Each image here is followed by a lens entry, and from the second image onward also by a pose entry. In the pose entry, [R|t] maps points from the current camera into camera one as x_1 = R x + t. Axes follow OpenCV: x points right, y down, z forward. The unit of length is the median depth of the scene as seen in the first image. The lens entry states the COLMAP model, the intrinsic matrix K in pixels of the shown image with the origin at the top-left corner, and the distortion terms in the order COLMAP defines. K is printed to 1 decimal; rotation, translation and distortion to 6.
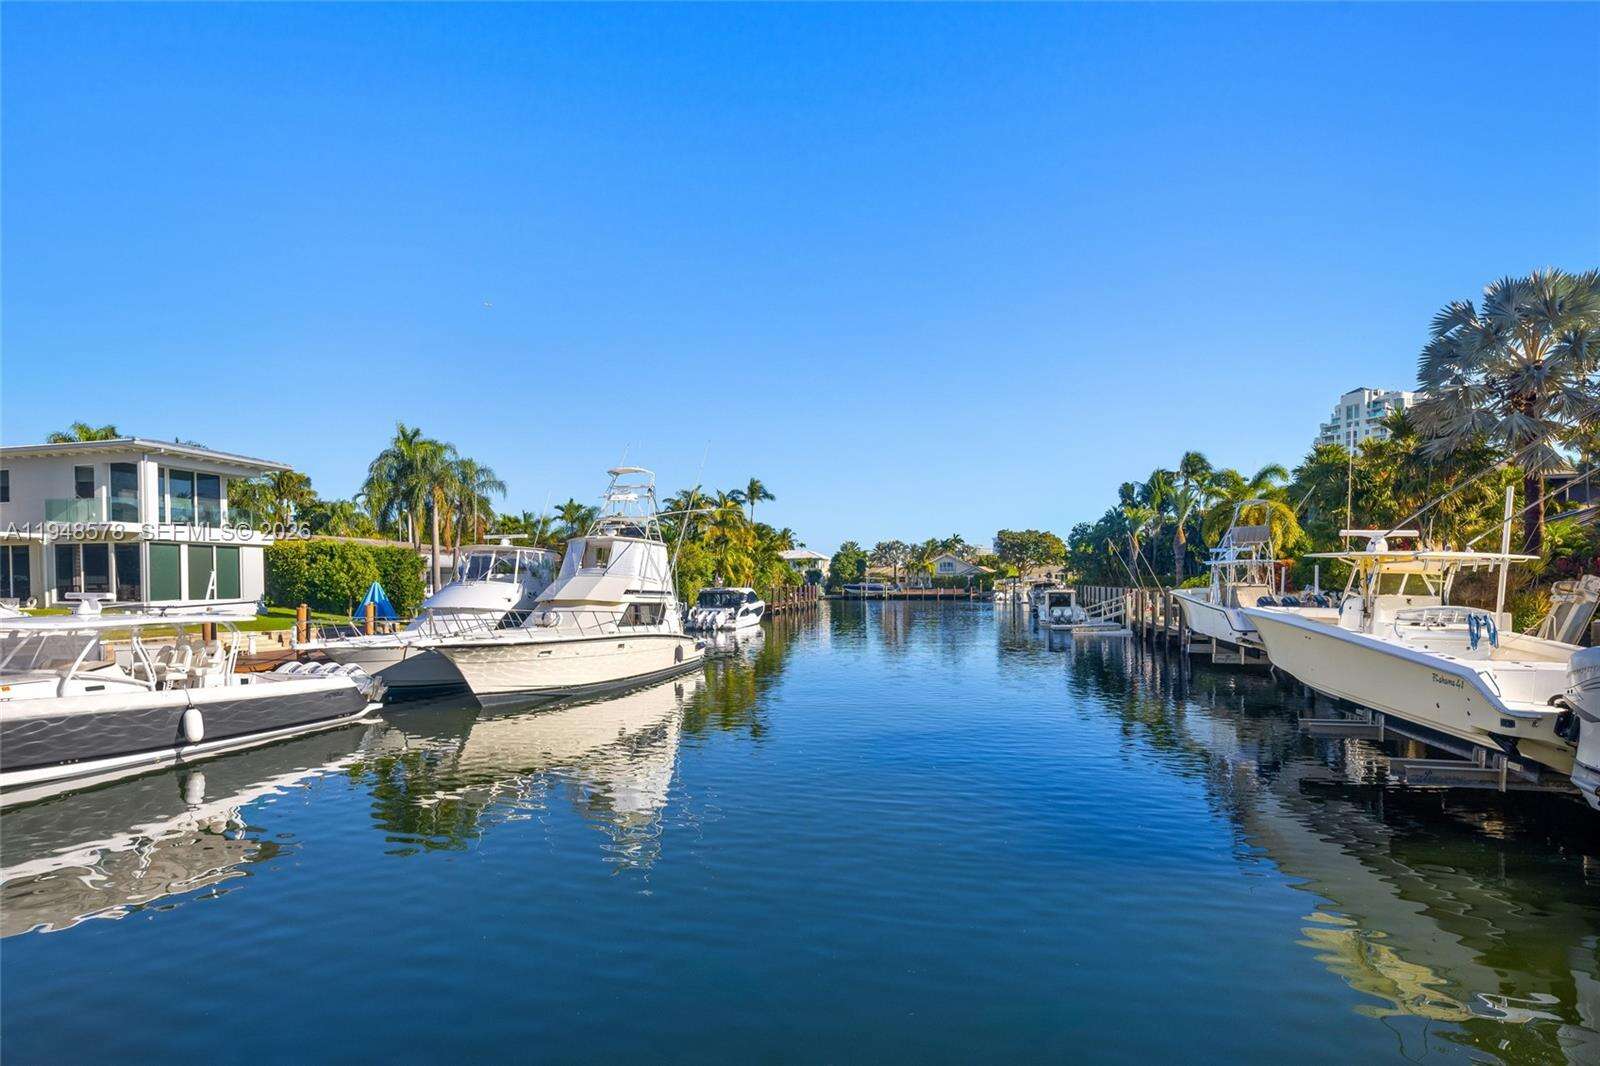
lens RADIAL K [[776.0, 0, 796.6], [0, 776.0, 585.7], [0, 0, 1]] dist [-0.000332, -0.000639]
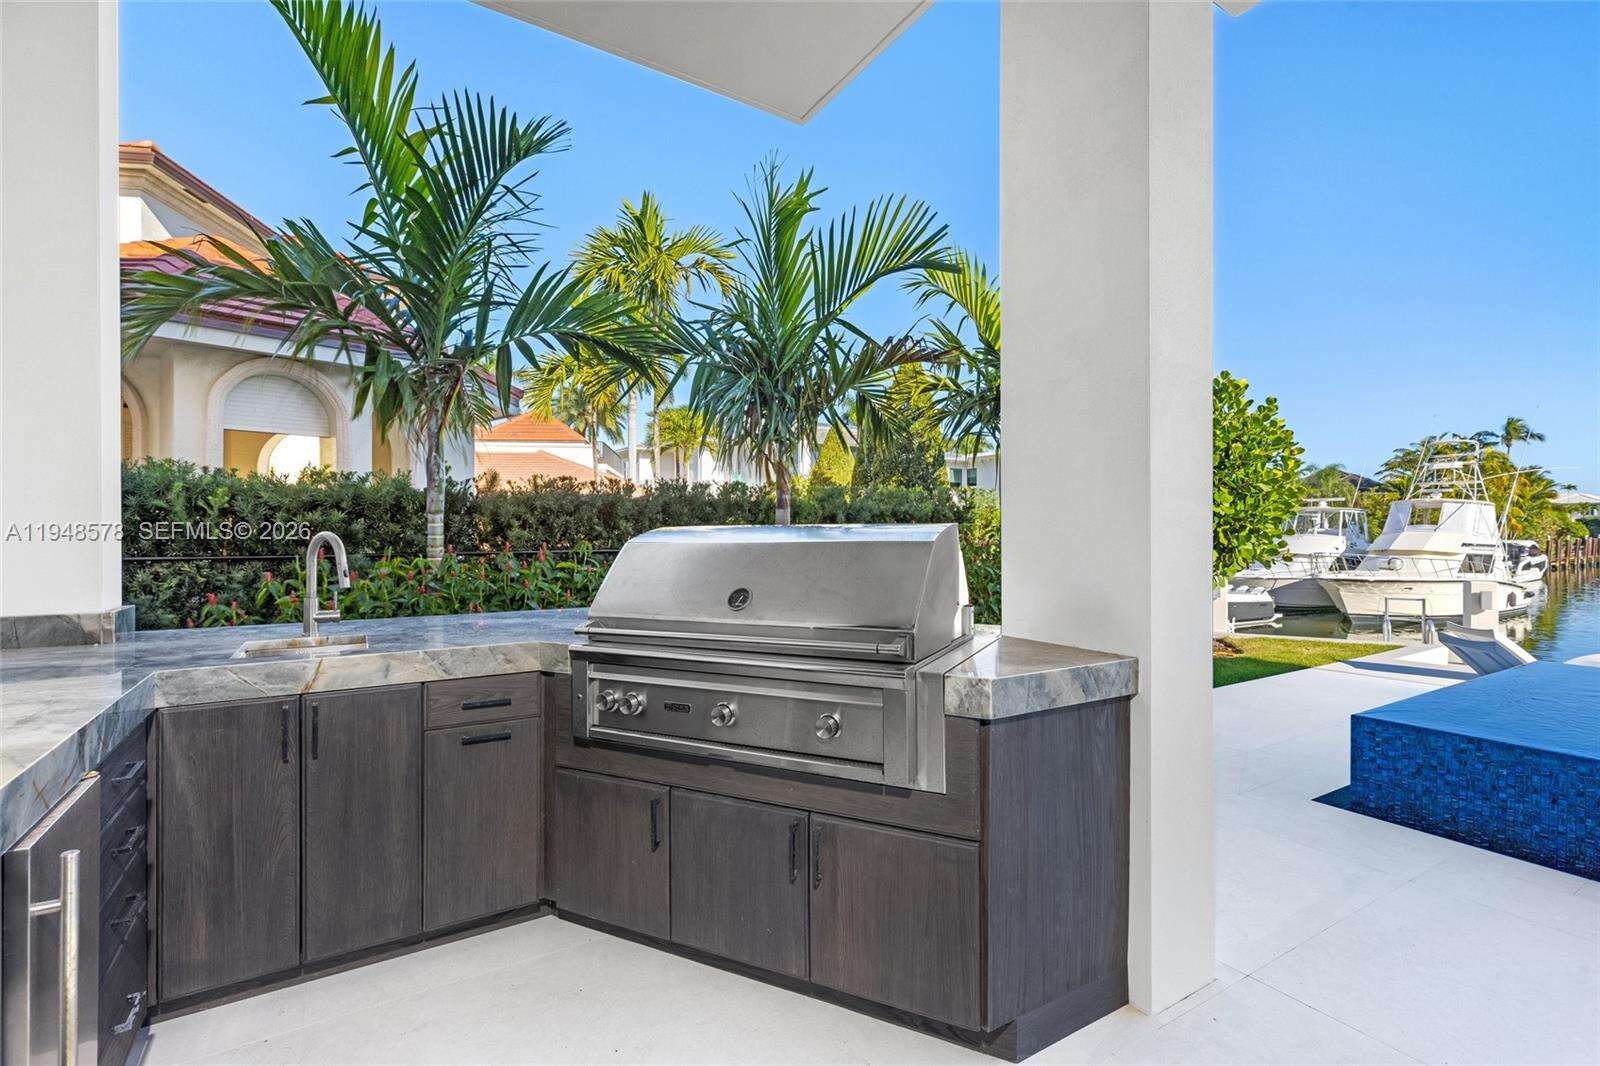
lens RADIAL K [[726.9, 0, 801.4], [0, 726.9, 528.1], [0, 0, 1]] dist [0.001730, 0.000425]
pose [[0.711923, 0.007580, -0.702216, -0.070142], [-0.010252, 0.999947, 0.000400, -0.003562], [0.702182, 0.006914, 0.711964, -0.247114]]
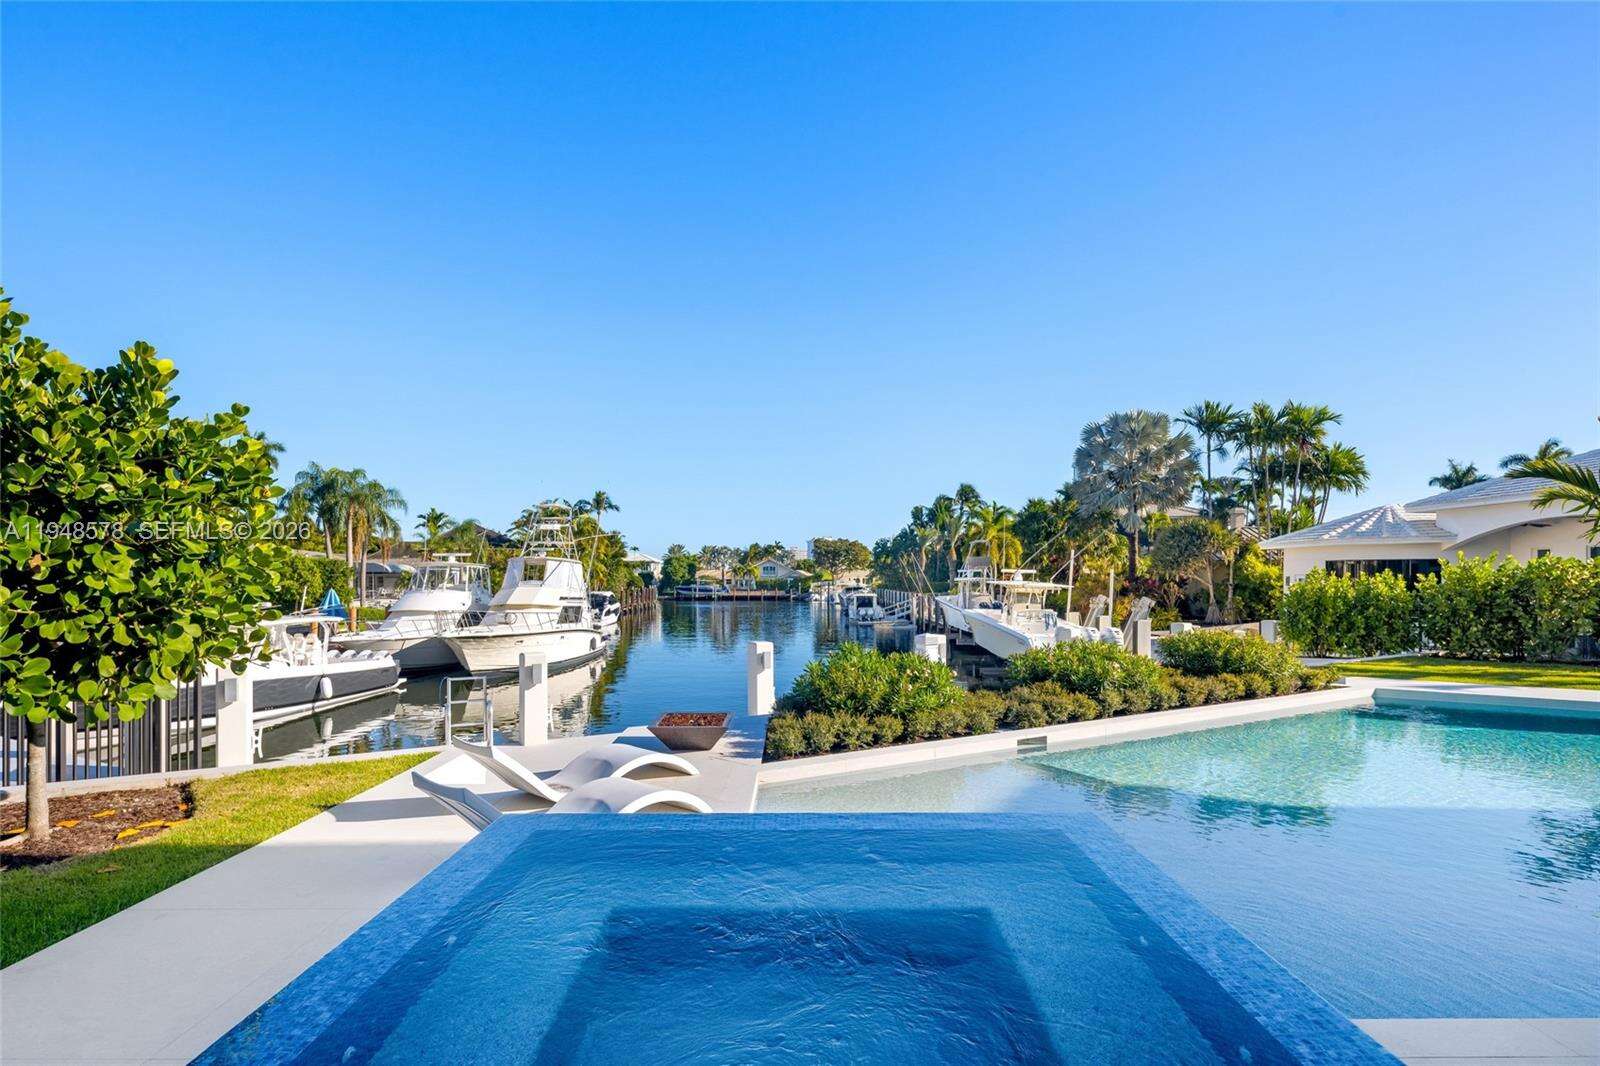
lens RADIAL K [[776.0, 0, 796.6], [0, 776.0, 585.7], [0, 0, 1]] dist [-0.000332, -0.000639]
pose [[0.972462, 0.004424, 0.233021, -0.059949], [-0.004648, 0.999989, 0.000411, -0.007692], [-0.233017, -0.001483, 0.972472, -0.193012]]
